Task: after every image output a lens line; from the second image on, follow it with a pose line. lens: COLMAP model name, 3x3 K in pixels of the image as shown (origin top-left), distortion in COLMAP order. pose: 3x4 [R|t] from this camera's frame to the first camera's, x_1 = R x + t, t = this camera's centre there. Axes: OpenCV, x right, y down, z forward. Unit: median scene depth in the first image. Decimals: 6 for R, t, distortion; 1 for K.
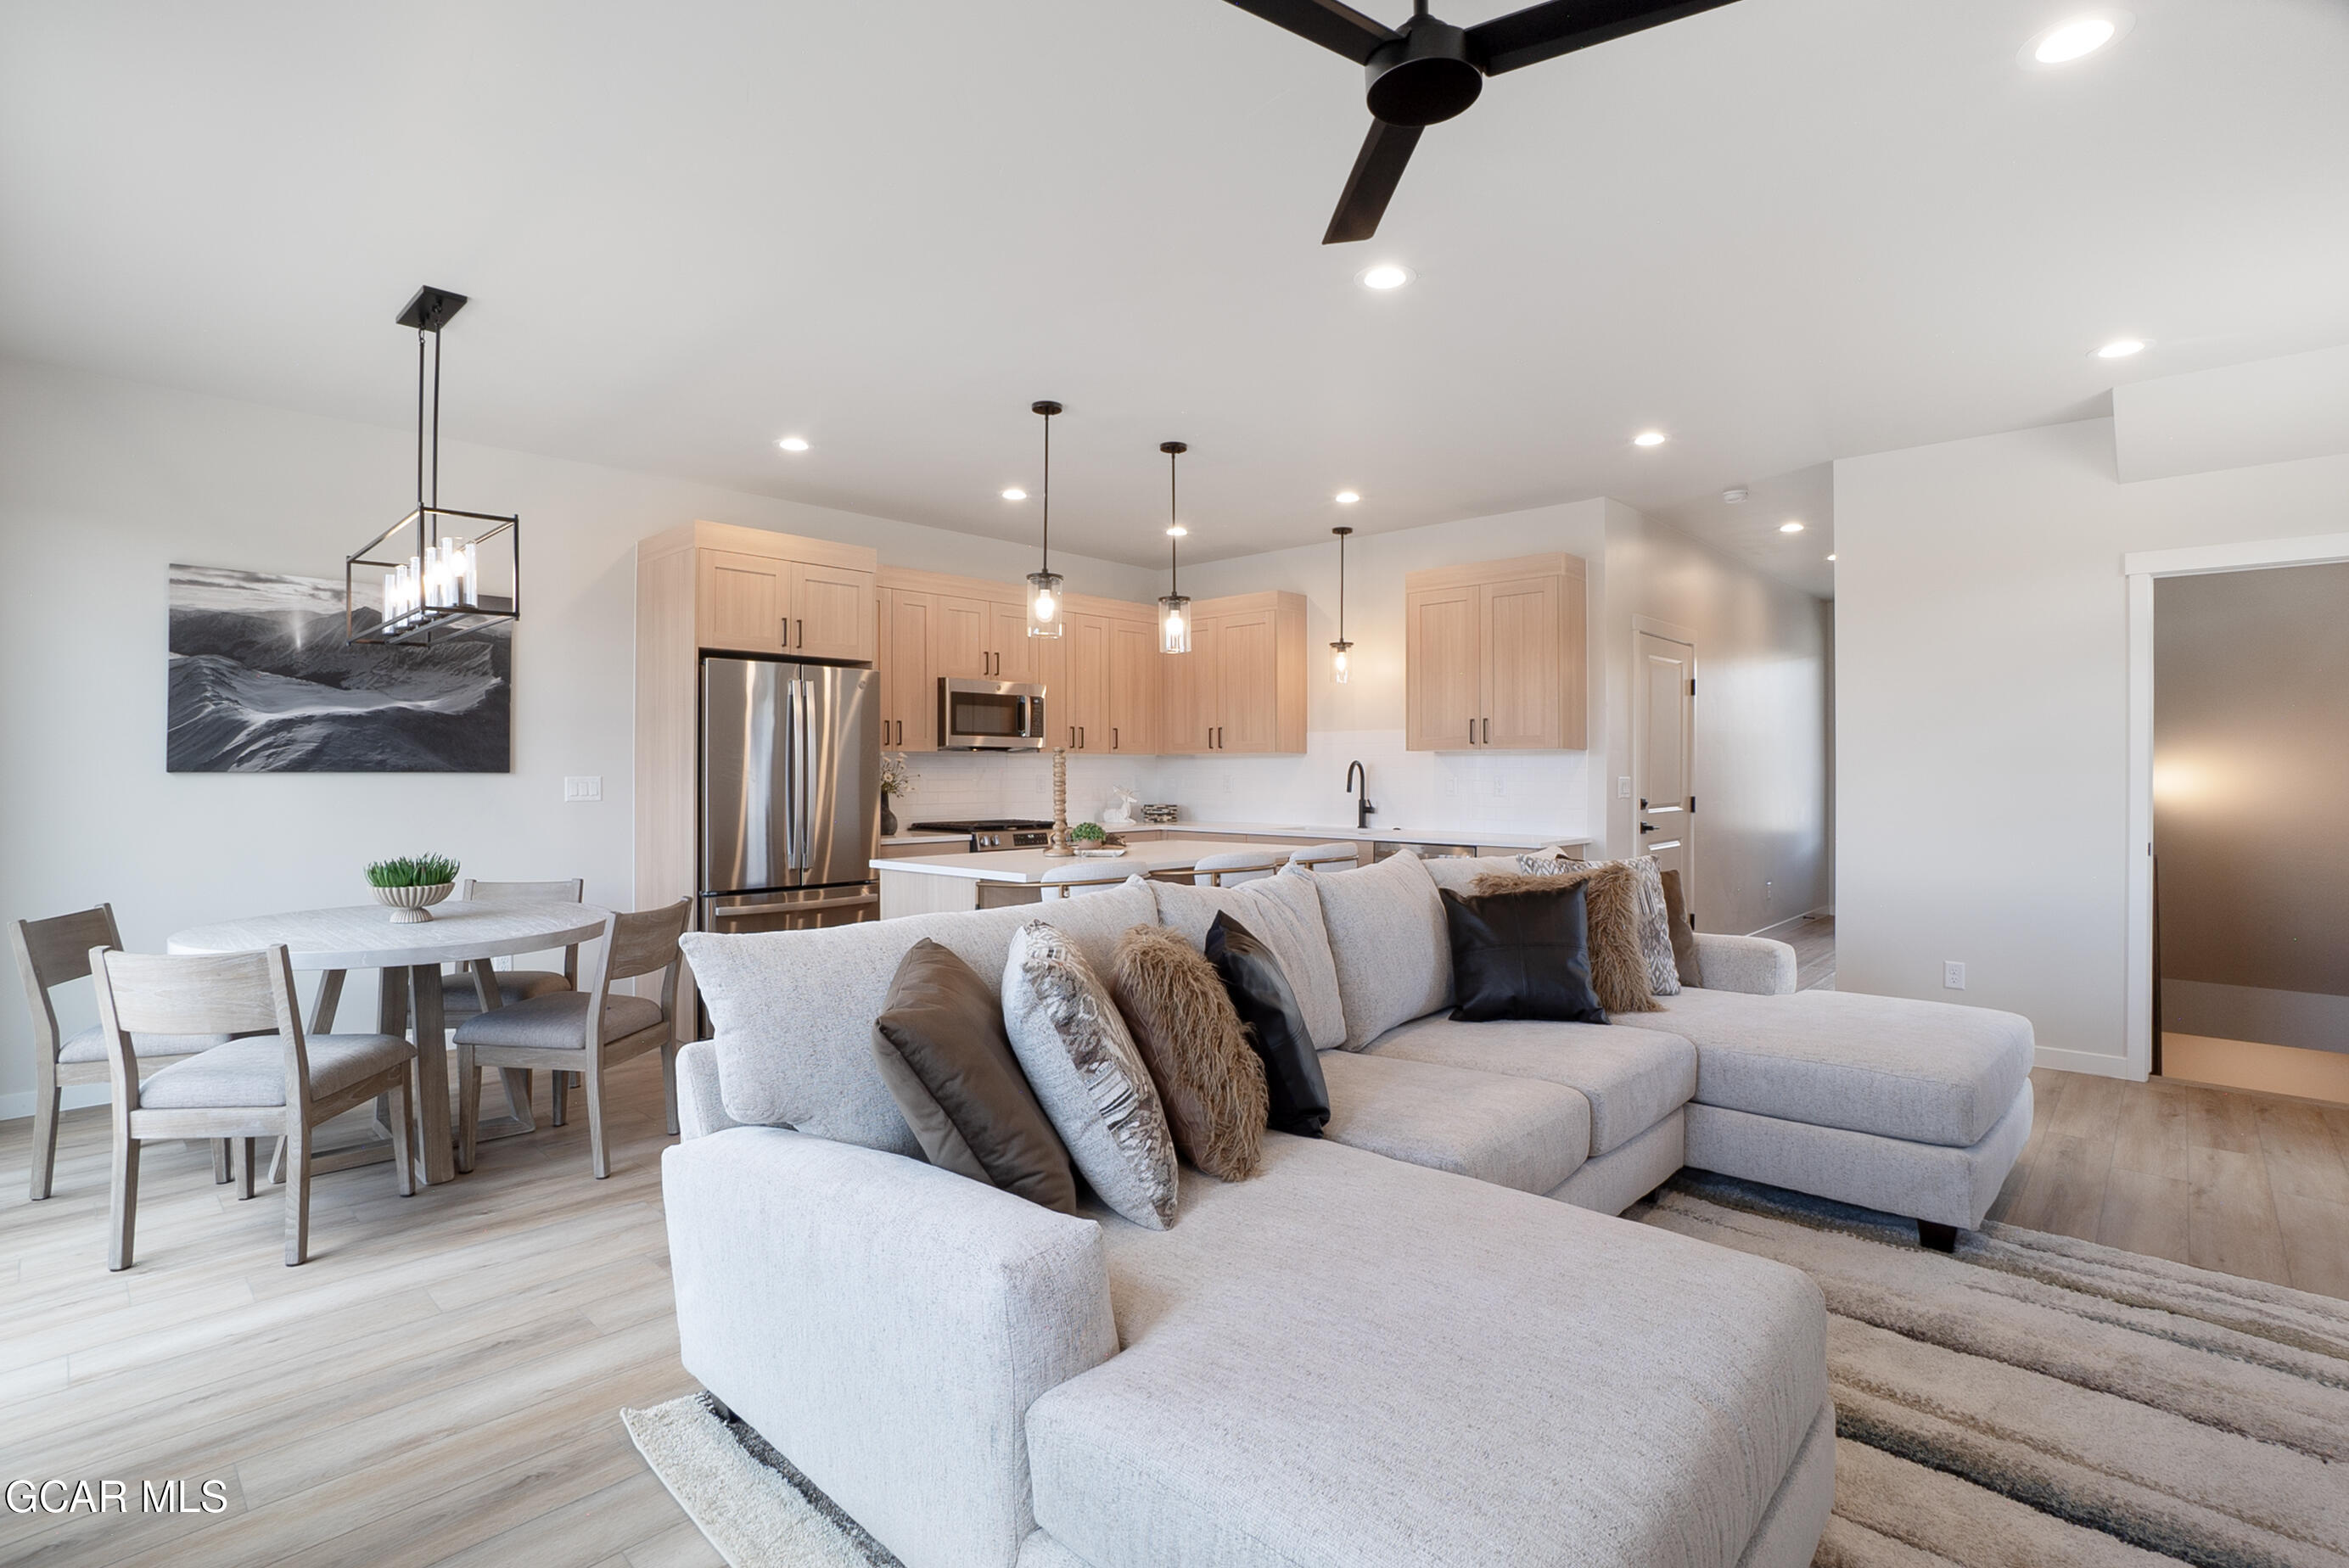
lens RADIAL K [[1096.0, 0, 1190.7], [0, 1096.0, 754.7], [0, 0, 1]] dist [-0.020883, 0.000417]
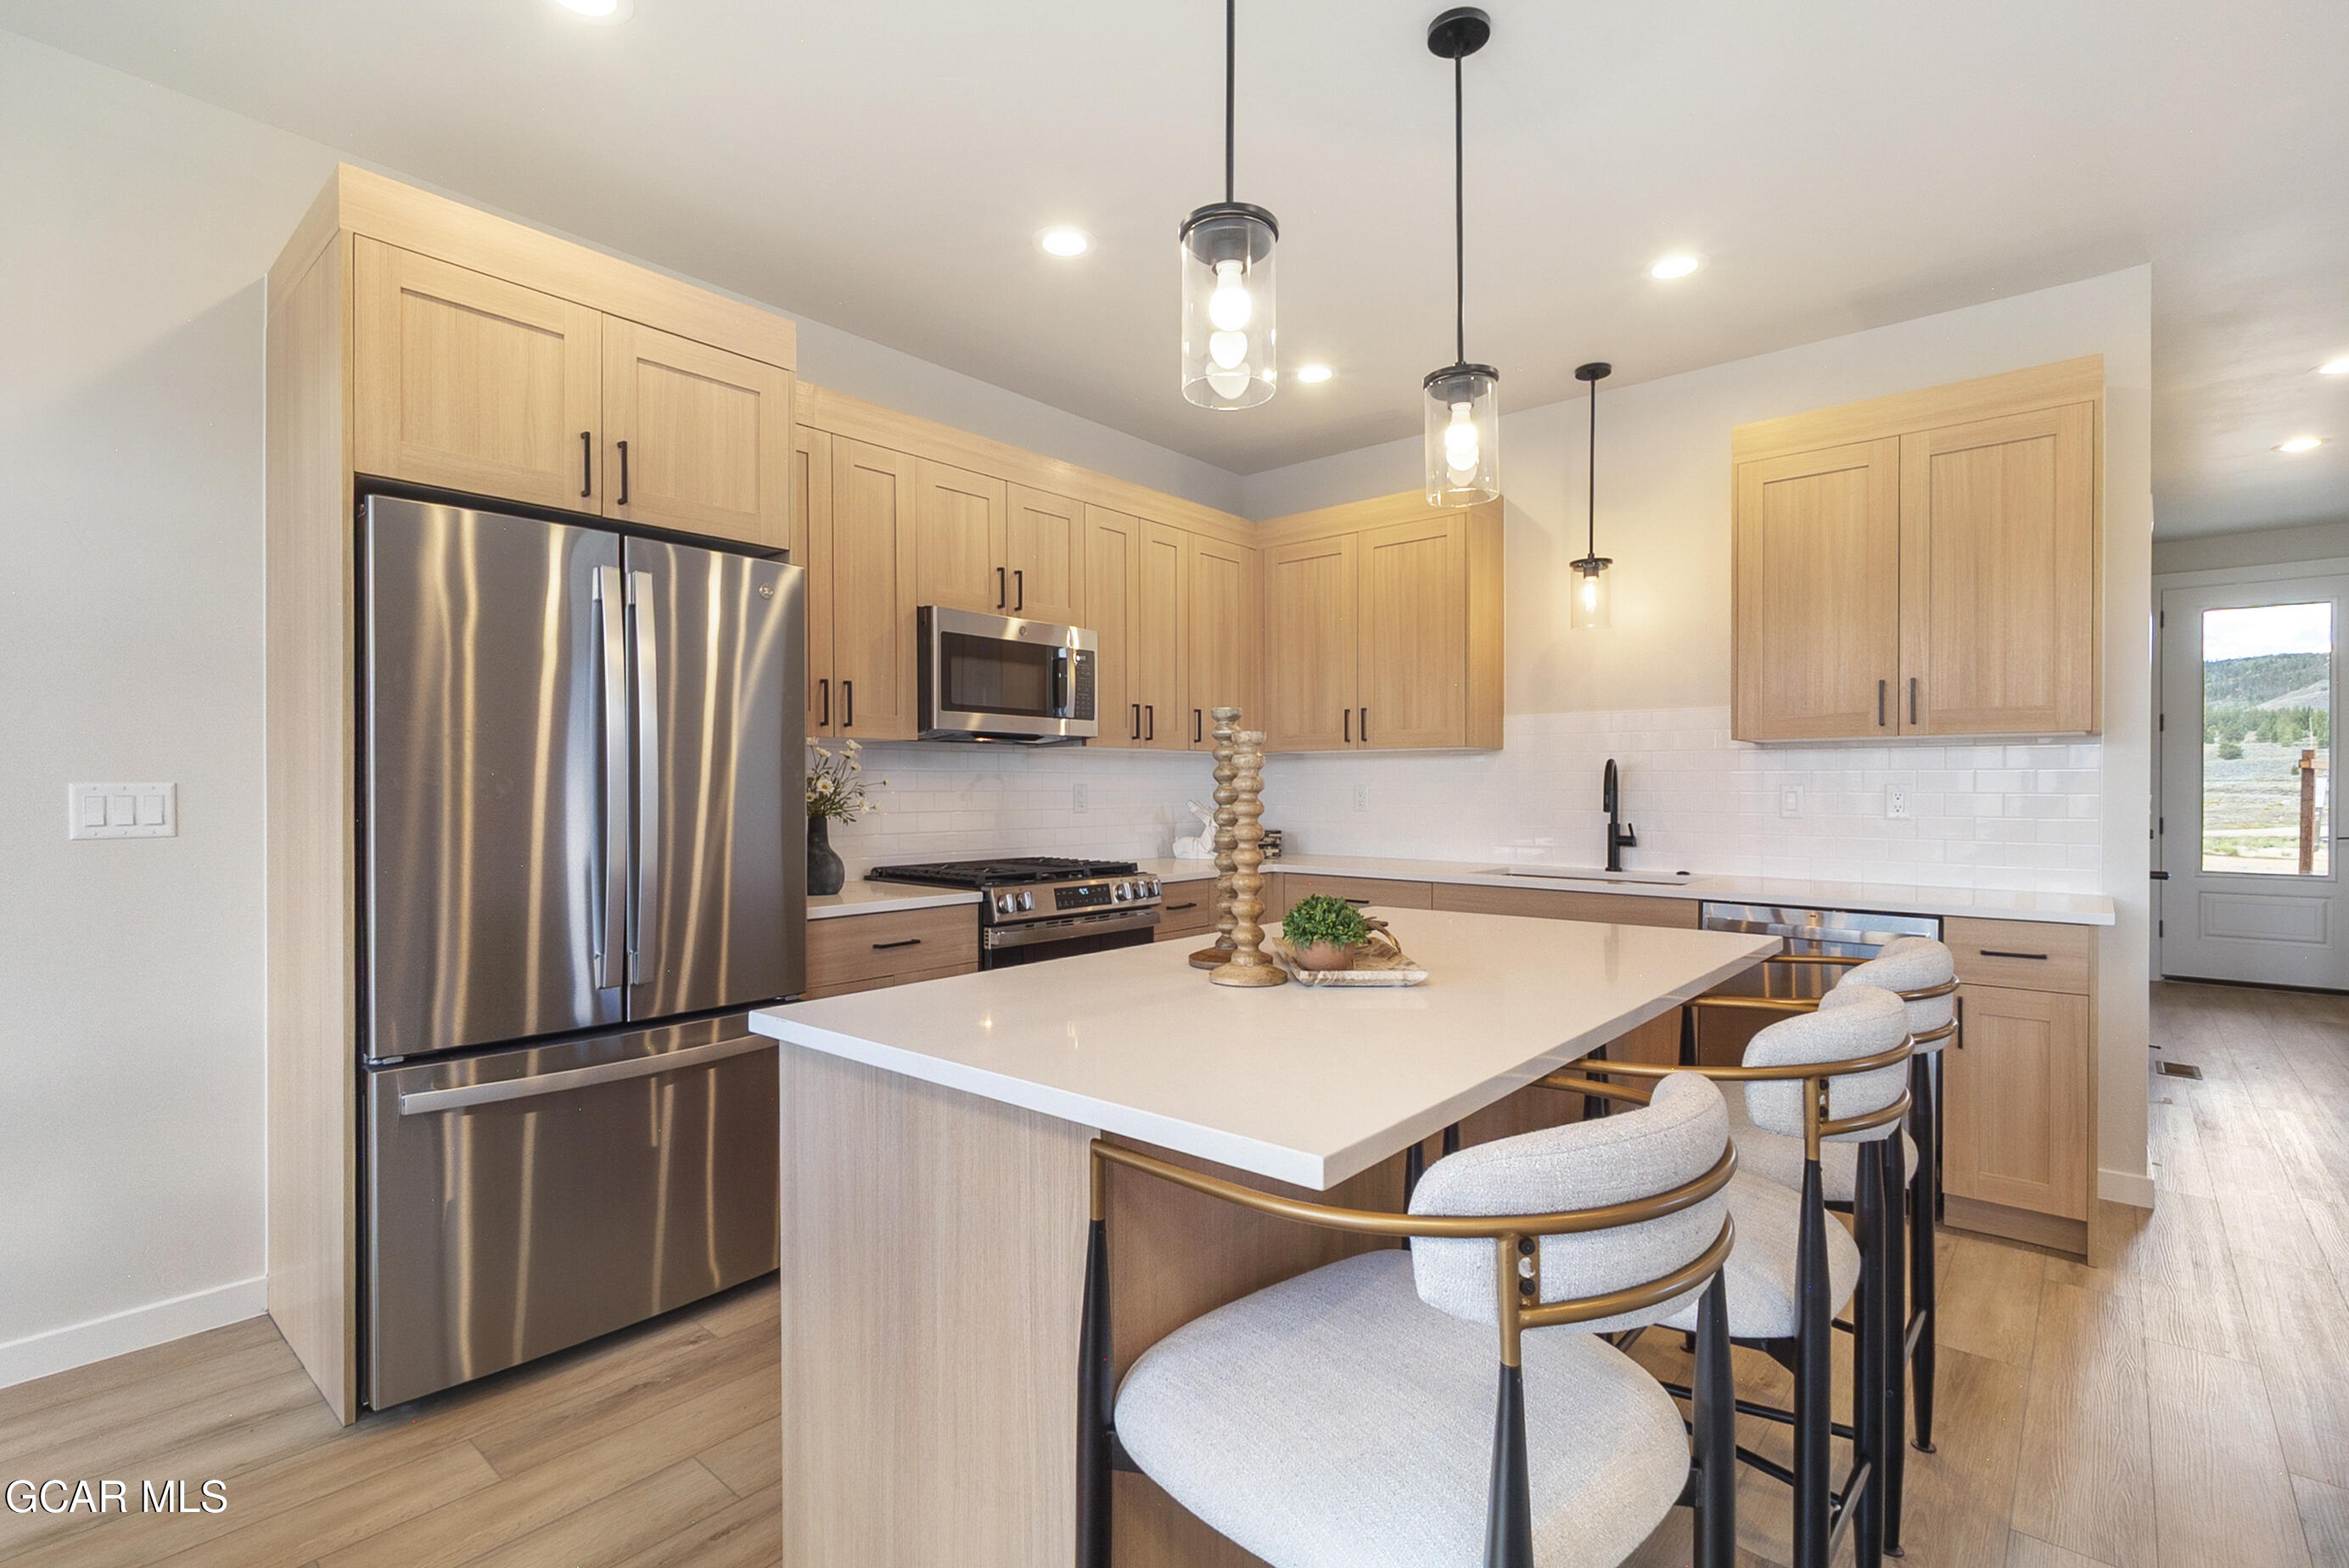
lens RADIAL K [[1096.0, 0, 1162.5], [0, 1096.0, 792.1], [0, 0, 1]] dist [-0.020883, 0.000417]
pose [[0.999990, -0.000486, 0.004382, -0.110979], [0.000396, 0.999790, 0.020494, 0.012205], [-0.004391, -0.020492, 0.999780, 0.450583]]
